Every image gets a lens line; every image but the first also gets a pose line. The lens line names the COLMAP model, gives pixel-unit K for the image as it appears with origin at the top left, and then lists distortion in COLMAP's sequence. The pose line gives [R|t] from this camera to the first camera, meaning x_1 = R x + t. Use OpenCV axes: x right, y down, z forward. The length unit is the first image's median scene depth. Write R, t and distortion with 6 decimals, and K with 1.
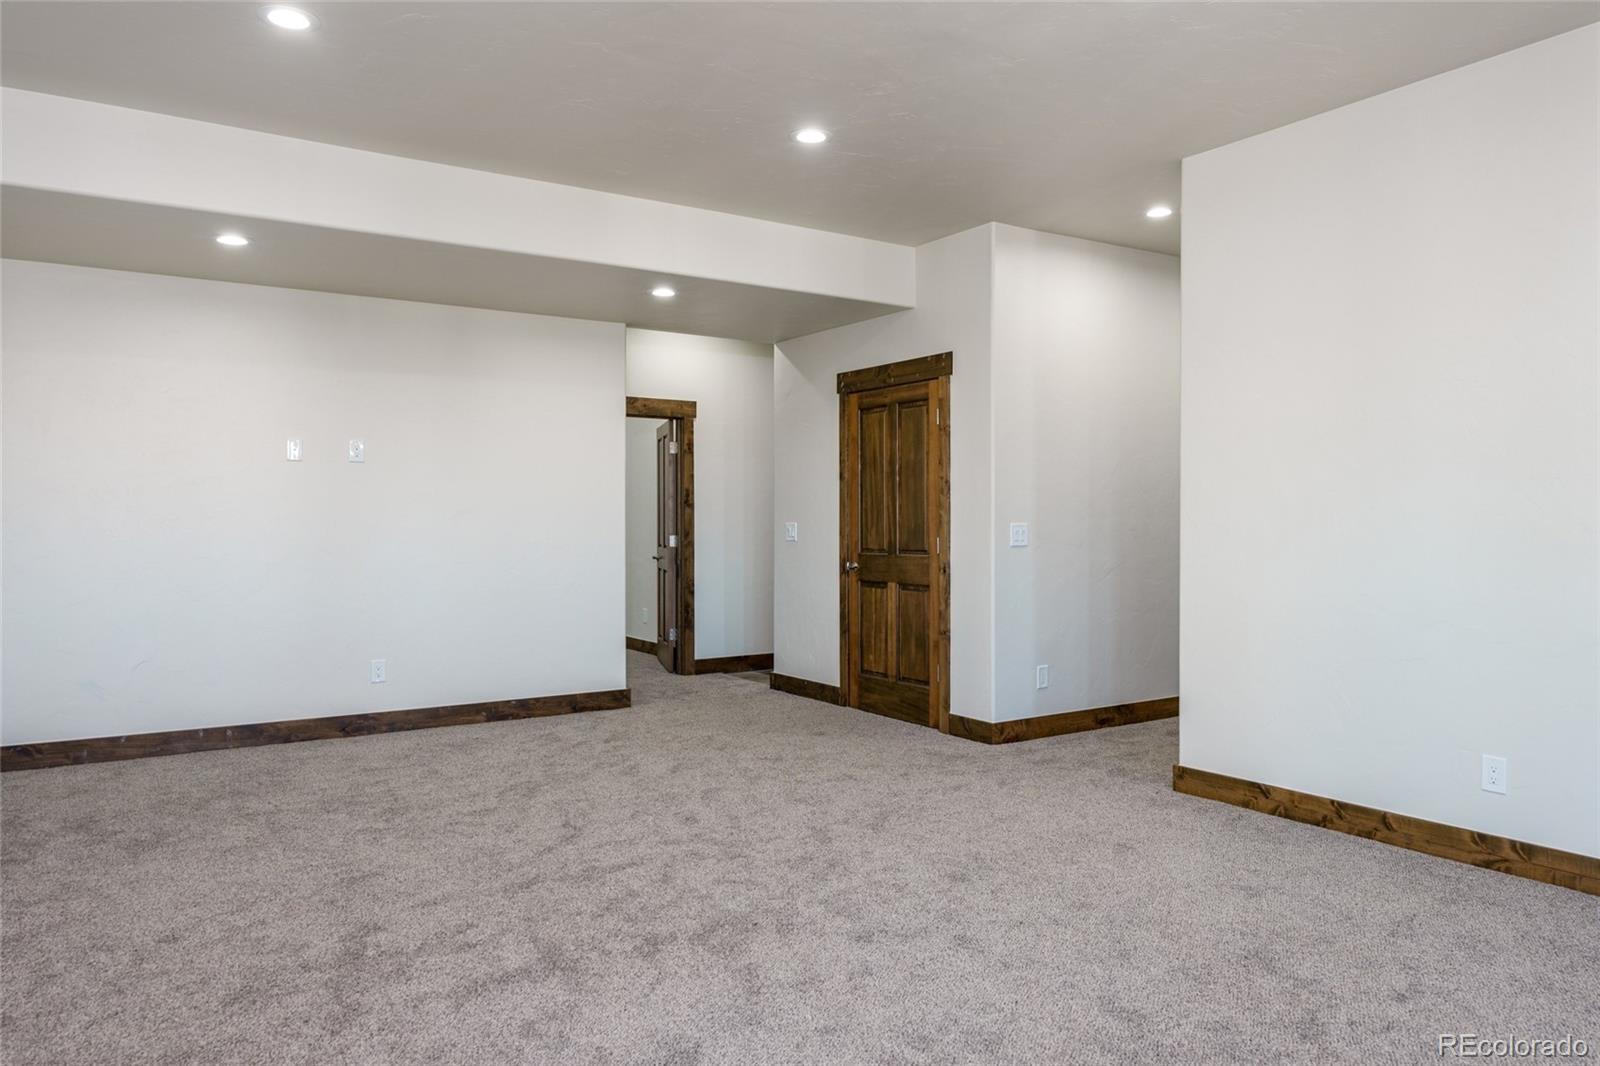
lens RADIAL K [[1087.1, 0, 800.0], [0, 1087.1, 533.0], [0, 0, 1]] dist [-0.002193, -0.001084]
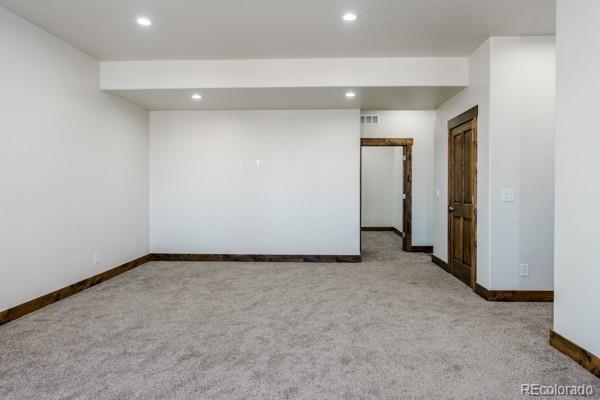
lens RADIAL K [[399.2, 0, 300.0], [0, 399.2, 200.0], [0, 0, 1]] dist [-0.002052, -0.000016]
pose [[0.812902, 0.019735, -0.582066, 0.317411], [-0.008037, 0.999711, 0.022672, -0.004260], [0.582345, -0.013752, 0.812825, 0.206571]]
